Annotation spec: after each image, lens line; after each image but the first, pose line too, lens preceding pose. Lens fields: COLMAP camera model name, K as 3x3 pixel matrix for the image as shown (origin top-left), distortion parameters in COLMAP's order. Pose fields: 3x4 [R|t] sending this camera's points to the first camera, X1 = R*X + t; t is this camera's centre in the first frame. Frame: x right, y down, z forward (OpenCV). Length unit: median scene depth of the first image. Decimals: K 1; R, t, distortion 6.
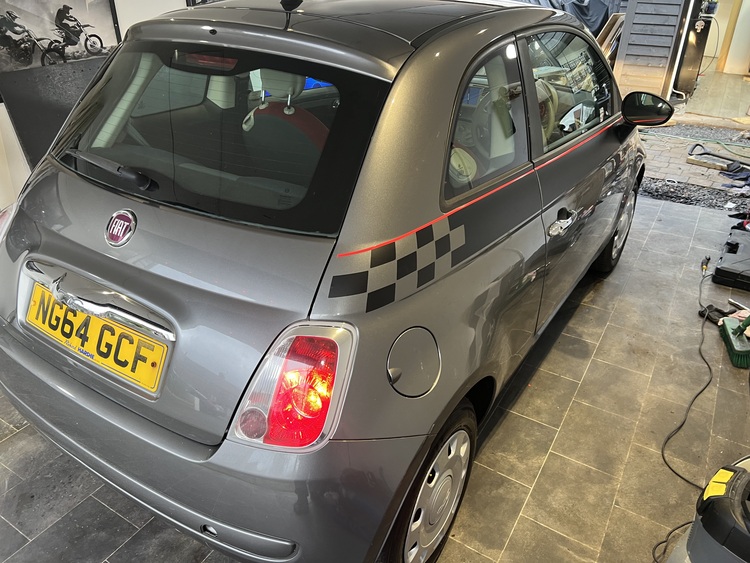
lens RADIAL K [[568.0, 0, 367.2], [0, 568.0, 274.2], [0, 0, 1]] dist [0.041559, -0.048528]
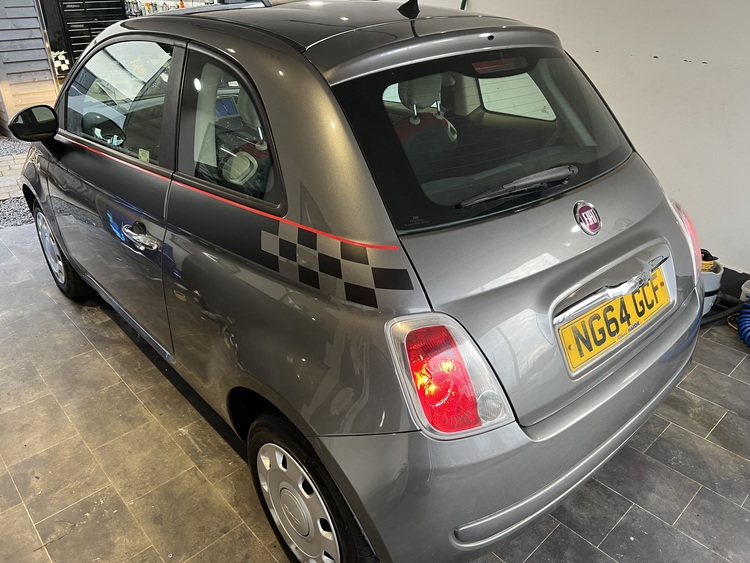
lens RADIAL K [[568.0, 0, 374.5], [0, 568.0, 280.1], [0, 0, 1]] dist [0.041559, -0.048528]
pose [[0.262568, -0.458347, 0.849103, -1.209435], [0.466860, 0.830466, 0.303919, -0.400781], [-0.844452, 0.316613, 0.432038, 0.734203]]
